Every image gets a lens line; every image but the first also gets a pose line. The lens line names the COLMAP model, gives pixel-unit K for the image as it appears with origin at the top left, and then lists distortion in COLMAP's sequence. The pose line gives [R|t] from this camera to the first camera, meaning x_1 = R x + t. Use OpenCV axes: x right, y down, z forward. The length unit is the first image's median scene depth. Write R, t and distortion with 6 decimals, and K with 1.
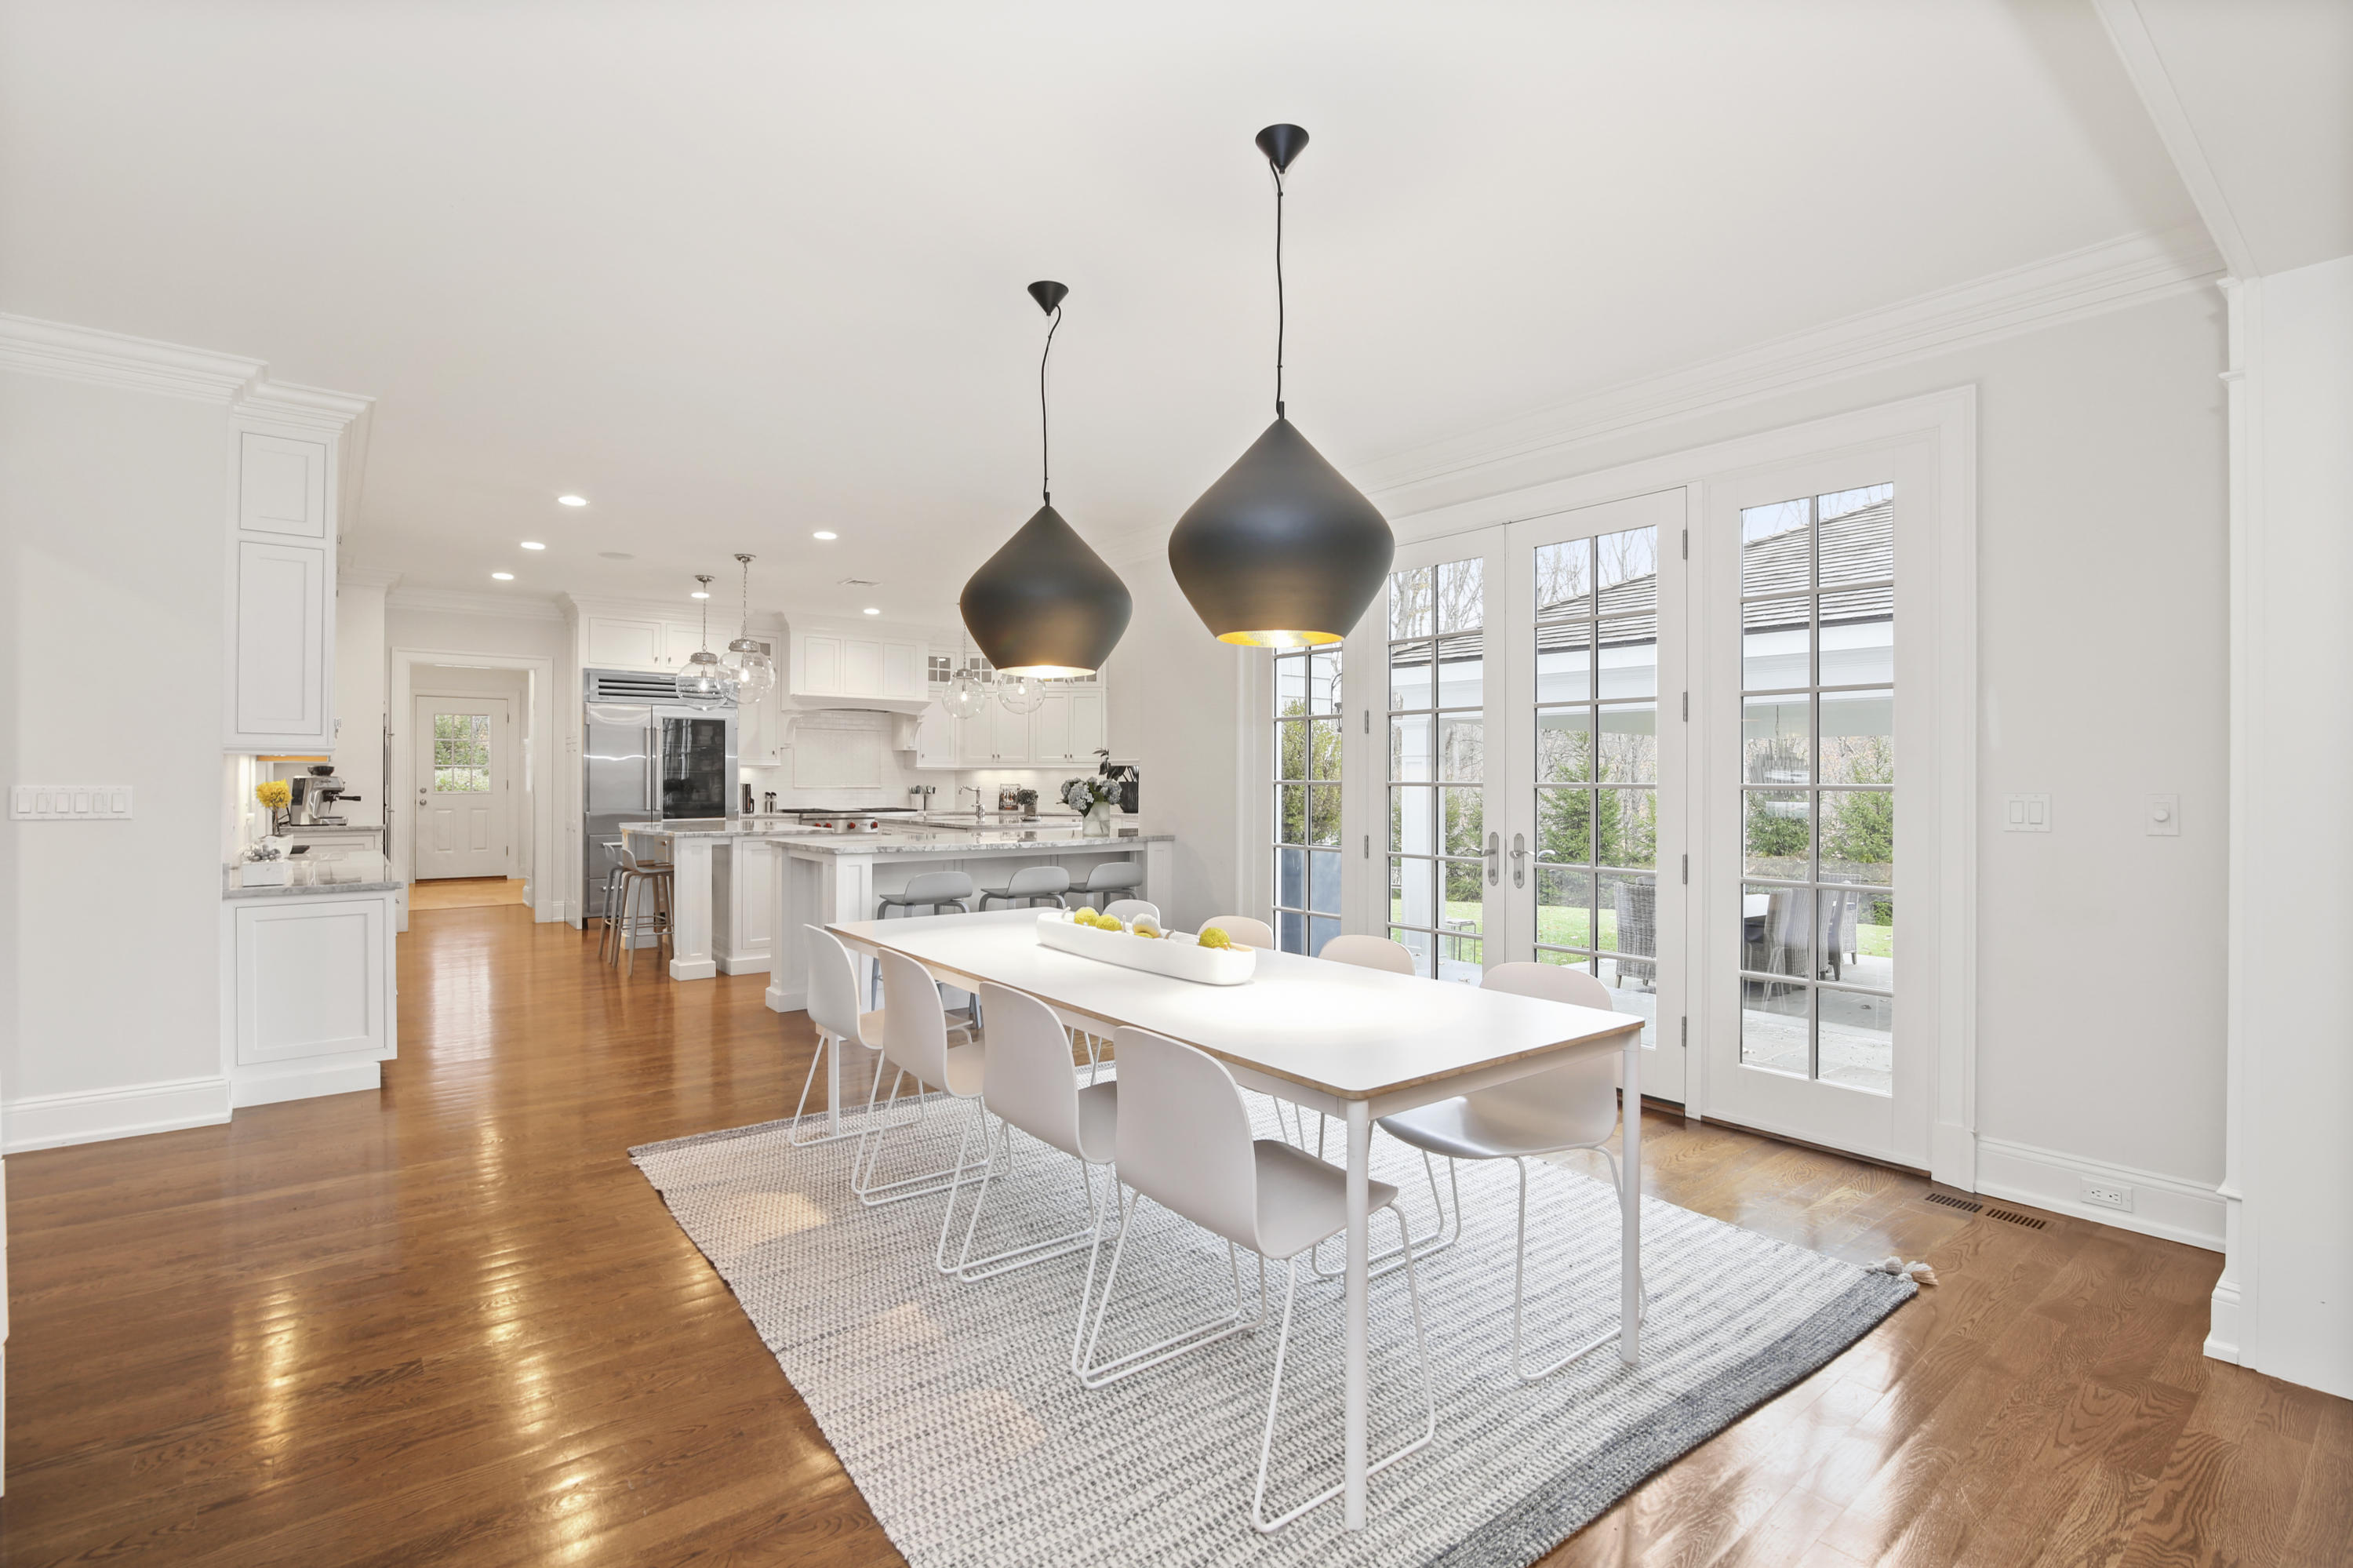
lens RADIAL K [[1063.7, 0, 1185.1], [0, 1063.7, 772.5], [0, 0, 1]] dist [-0.008405, -0.000441]
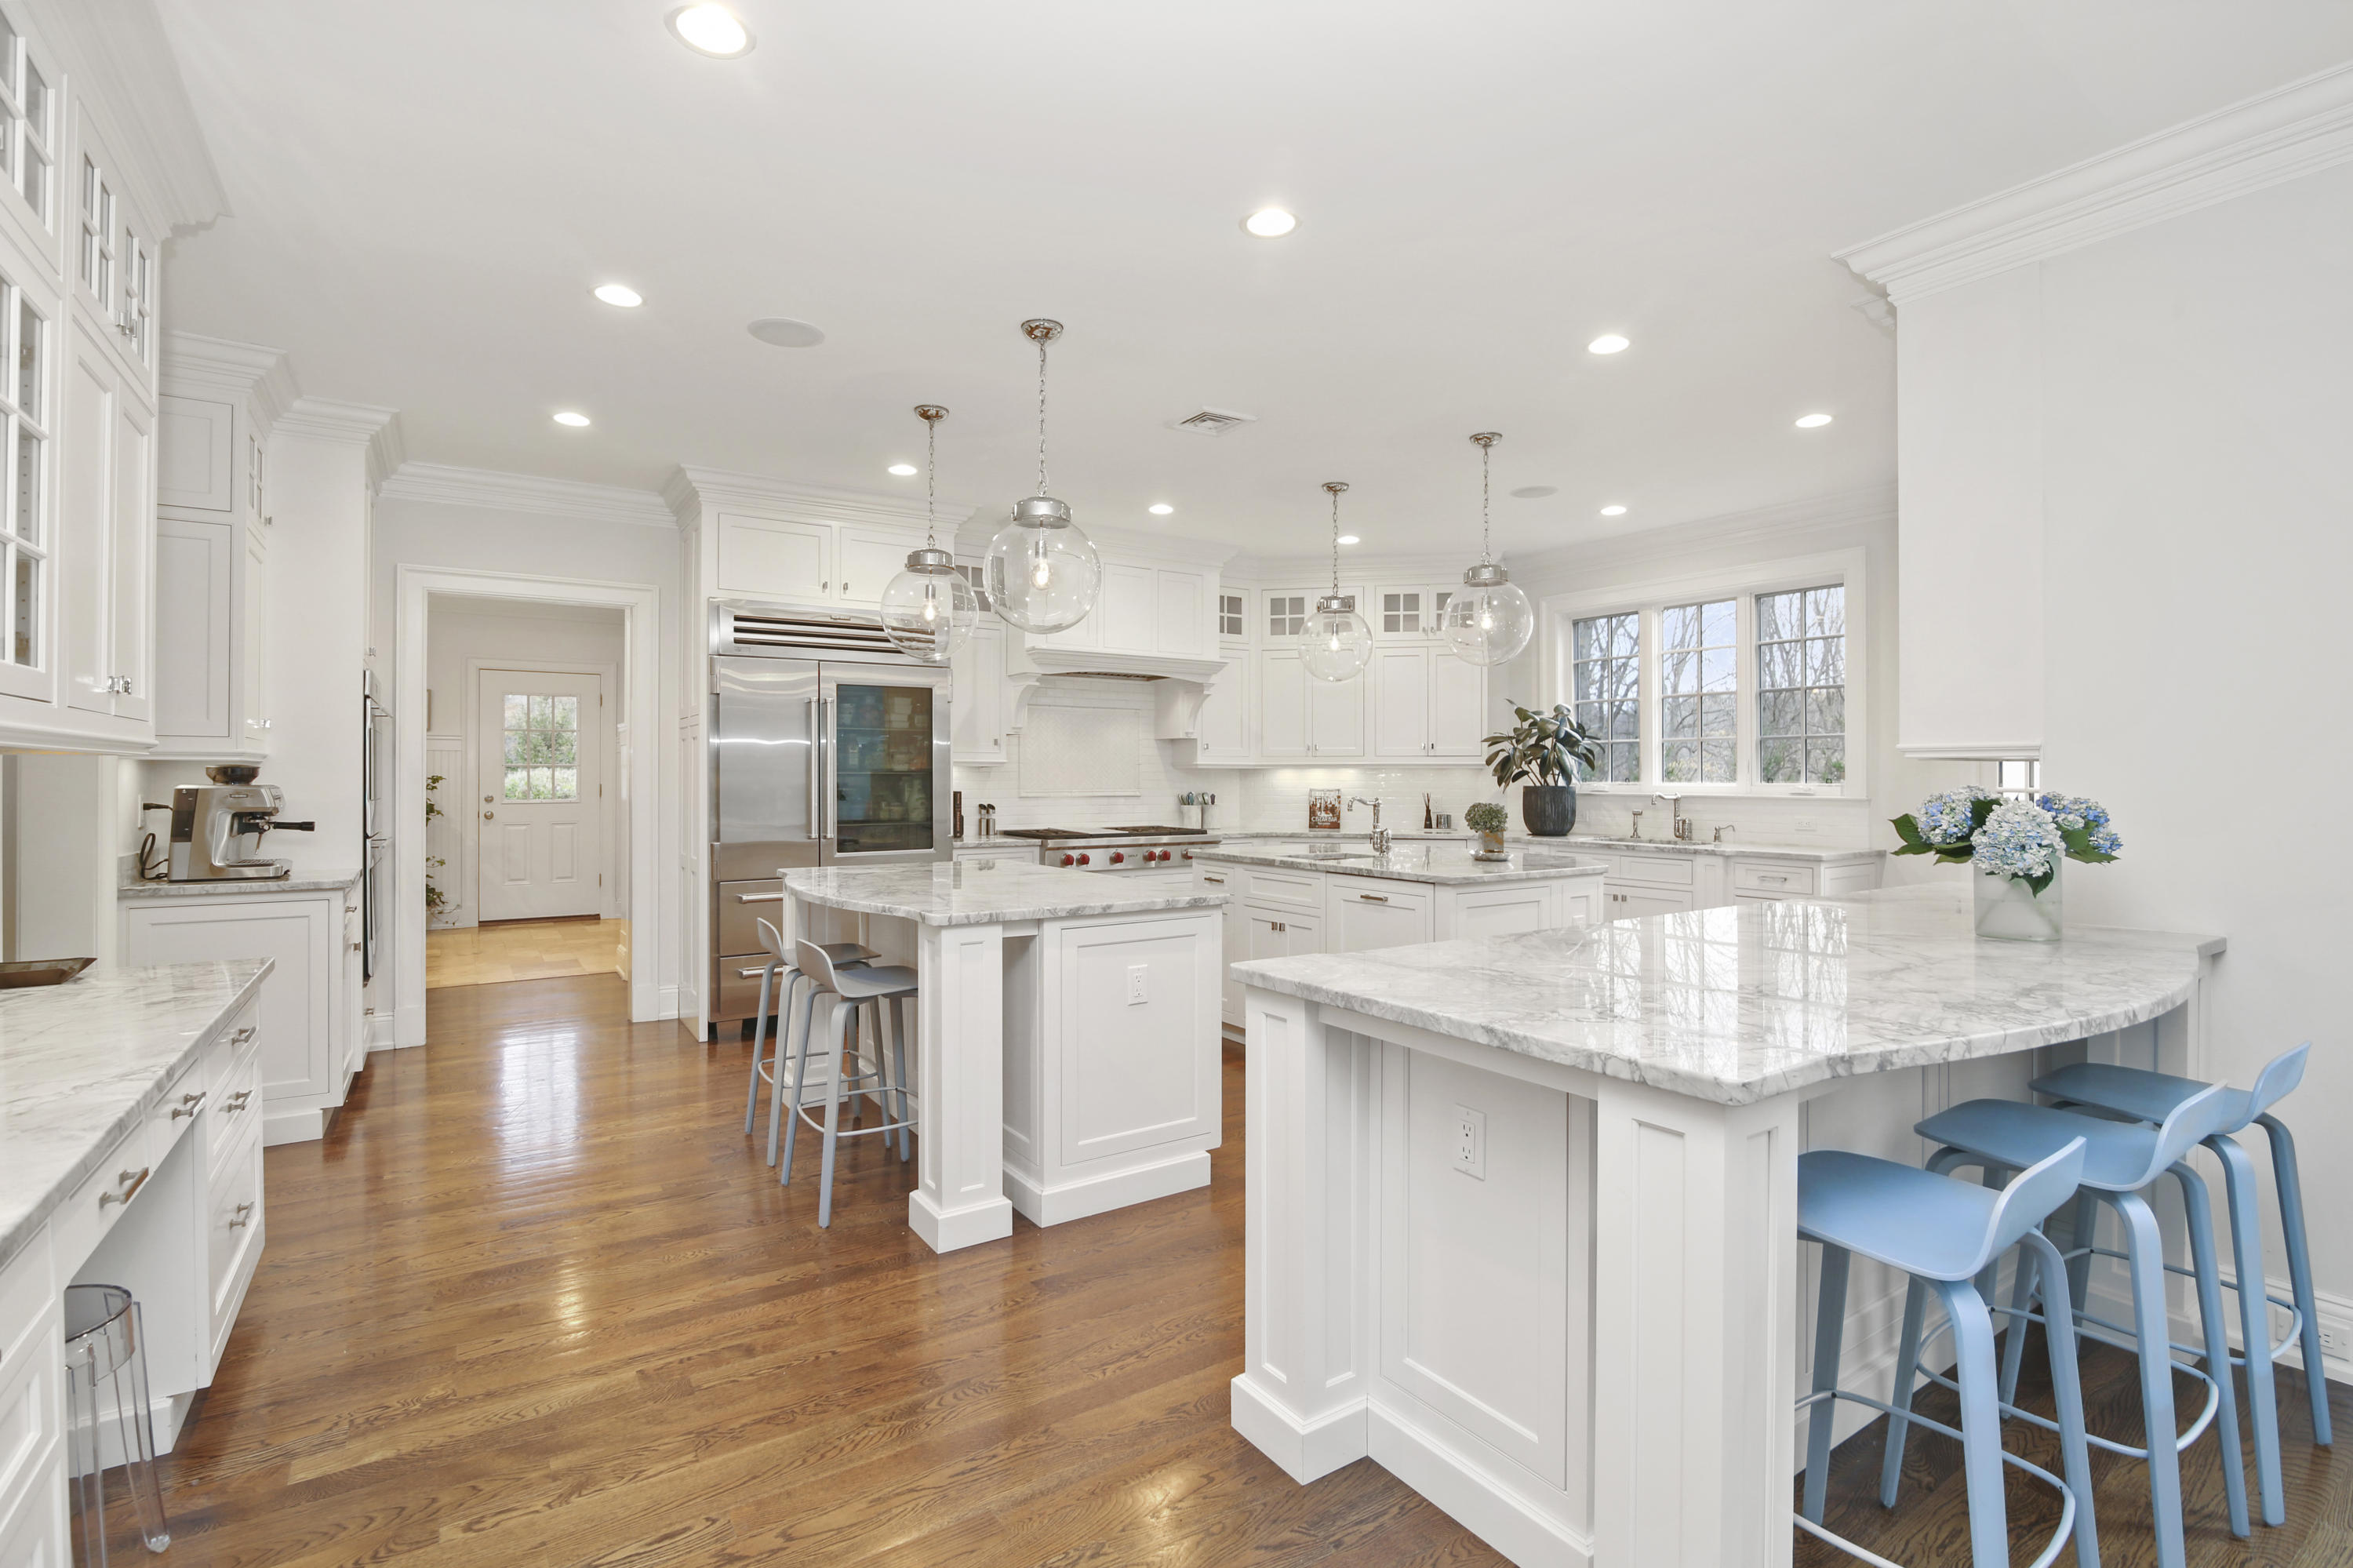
lens RADIAL K [[1087.6, 0, 1173.4], [0, 1087.6, 763.5], [0, 0, 1]] dist [0.000190, -0.000149]
pose [[0.995497, -0.004366, -0.094698, -0.243013], [0.003804, 0.999974, -0.006113, -0.001535], [0.094722, 0.005725, 0.995487, 0.405061]]
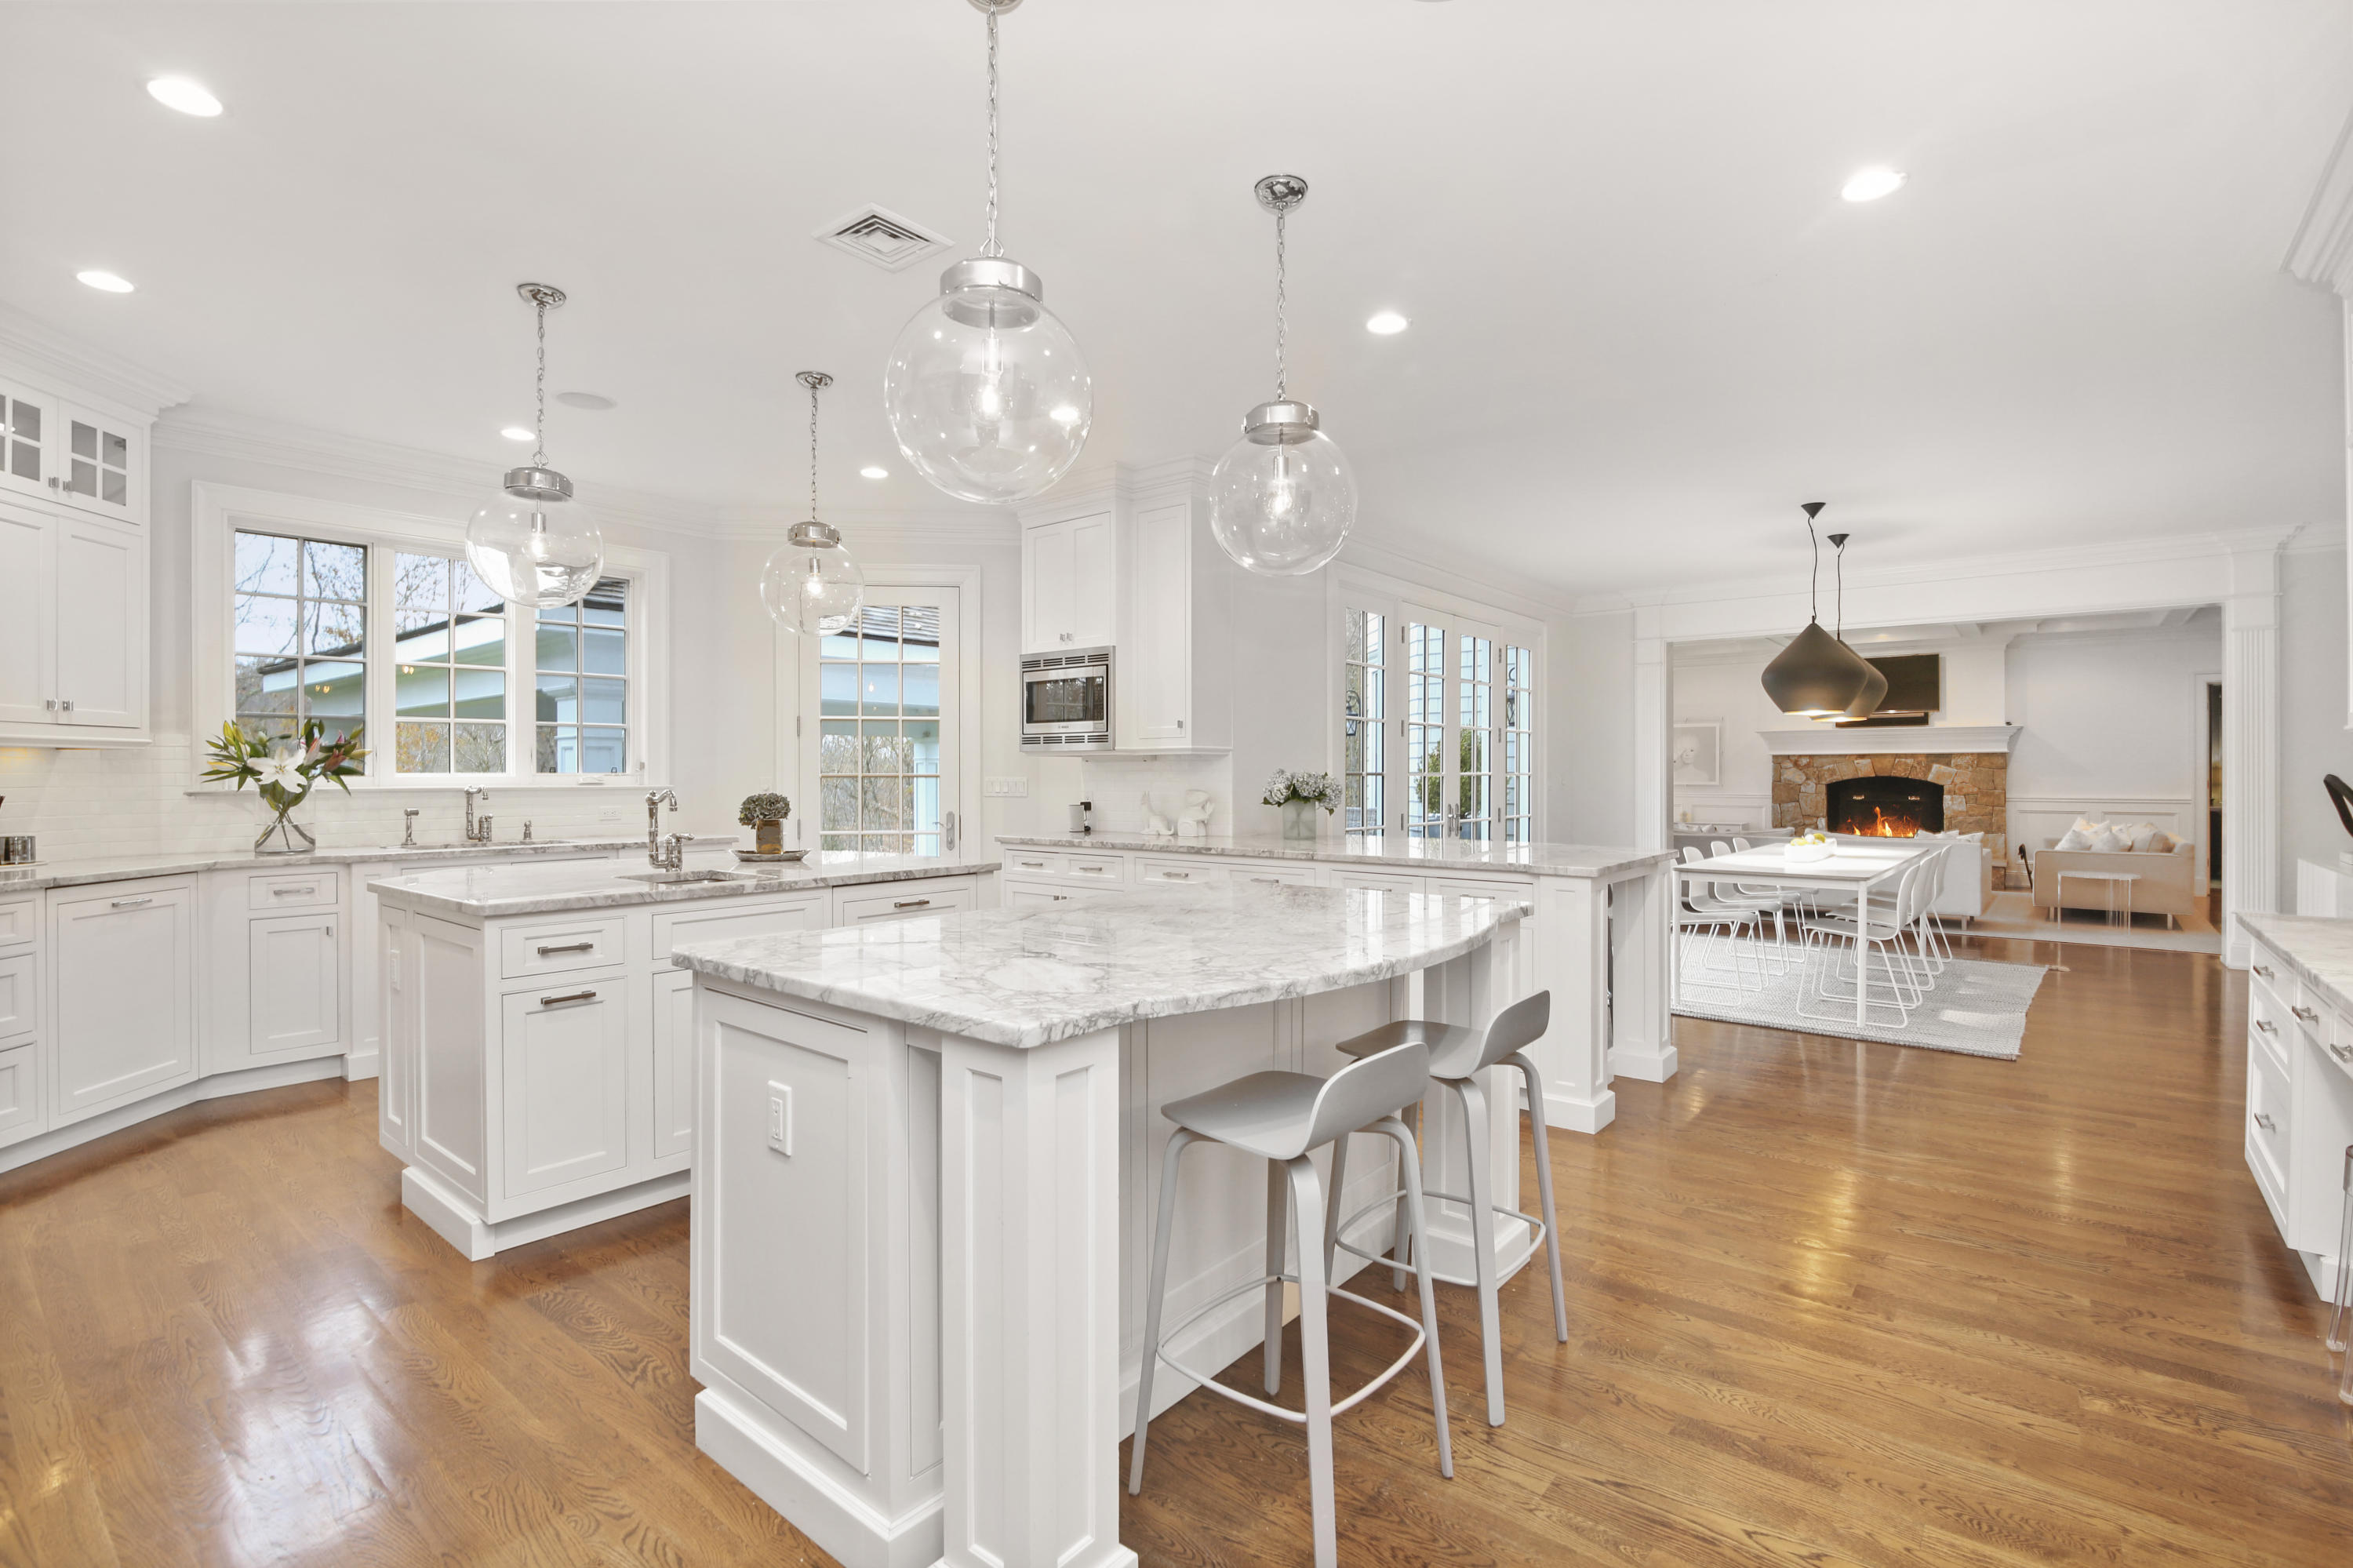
lens RADIAL K [[1063.7, 0, 1185.1], [0, 1063.7, 772.5], [0, 0, 1]] dist [-0.008405, -0.000441]
pose [[-0.190037, -0.004651, 0.981766, -0.617669], [-0.005608, 0.999978, 0.003652, 0.003540], [-0.981761, -0.004812, -0.190059, 0.872563]]
